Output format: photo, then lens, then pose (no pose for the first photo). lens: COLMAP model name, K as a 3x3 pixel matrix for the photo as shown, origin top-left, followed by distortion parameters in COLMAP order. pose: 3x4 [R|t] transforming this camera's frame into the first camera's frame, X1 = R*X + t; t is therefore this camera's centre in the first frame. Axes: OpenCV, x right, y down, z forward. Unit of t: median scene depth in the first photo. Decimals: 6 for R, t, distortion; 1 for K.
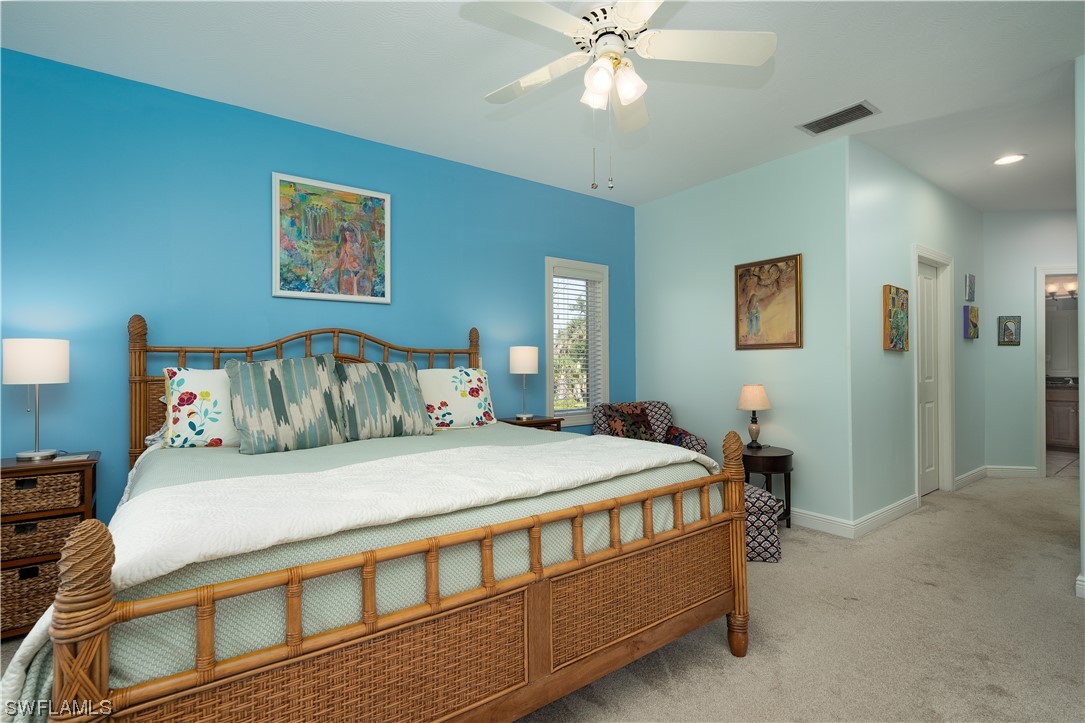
lens RADIAL K [[496.5, 0, 541.1], [0, 496.5, 358.3], [0, 0, 1]] dist [-0.009876, 0.003064]
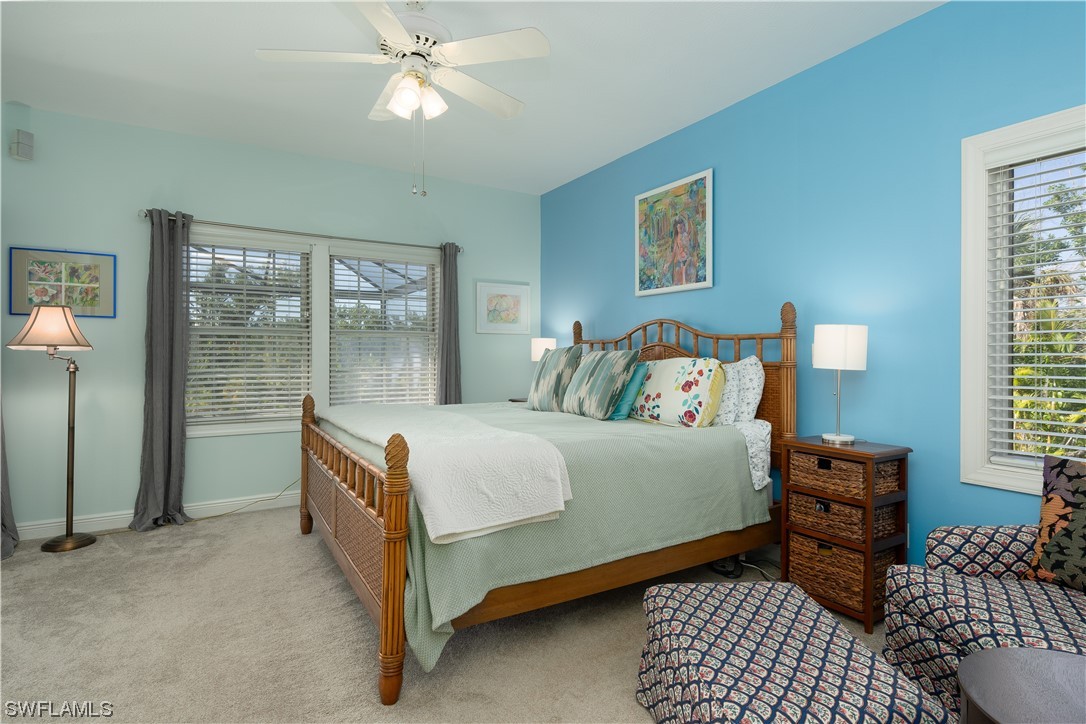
lens RADIAL K [[557.4, 0, 541.5], [0, 557.4, 354.8], [0, 0, 1]] dist [-0.002122, -0.000051]
pose [[-0.074017, 0.006782, -0.997234, 0.865944], [0.007773, 0.999950, 0.006224, 0.008113], [0.997227, -0.007291, -0.074066, 0.872682]]
